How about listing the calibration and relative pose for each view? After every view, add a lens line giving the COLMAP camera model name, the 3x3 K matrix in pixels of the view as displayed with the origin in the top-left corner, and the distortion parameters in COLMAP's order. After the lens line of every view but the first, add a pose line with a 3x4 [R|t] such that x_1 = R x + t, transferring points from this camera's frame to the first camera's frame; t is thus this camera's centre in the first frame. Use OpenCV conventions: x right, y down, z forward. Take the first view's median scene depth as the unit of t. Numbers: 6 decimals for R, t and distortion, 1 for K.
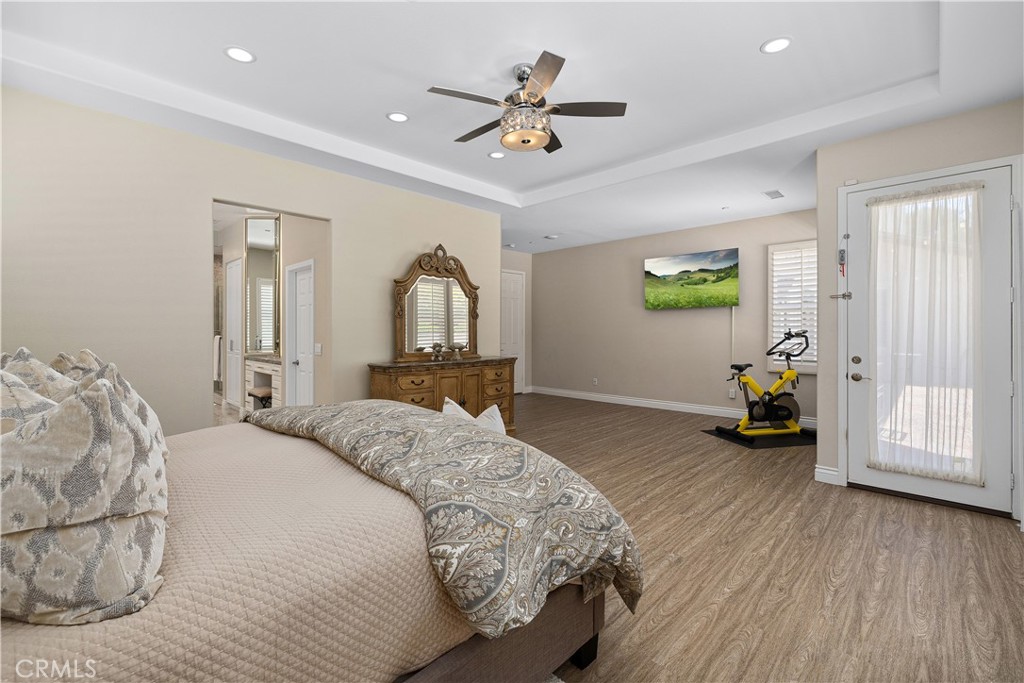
lens RADIAL K [[444.1, 0, 509.6], [0, 444.1, 336.2], [0, 0, 1]] dist [-0.001368, -0.000906]
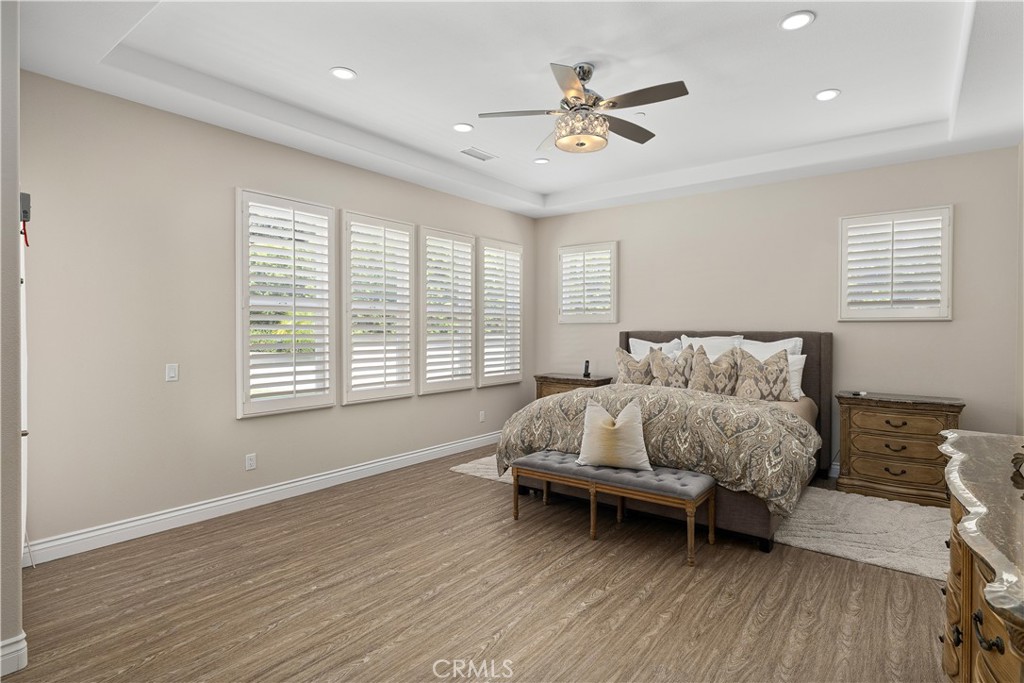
lens RADIAL K [[527.2, 0, 511.8], [0, 527.2, 336.7], [0, 0, 1]] dist [0.002726, 0.000406]
pose [[-0.992984, 0.003663, -0.118190, 0.319320], [0.000323, 0.999600, 0.028265, -0.055761], [0.118246, 0.028029, -0.992589, 2.136880]]
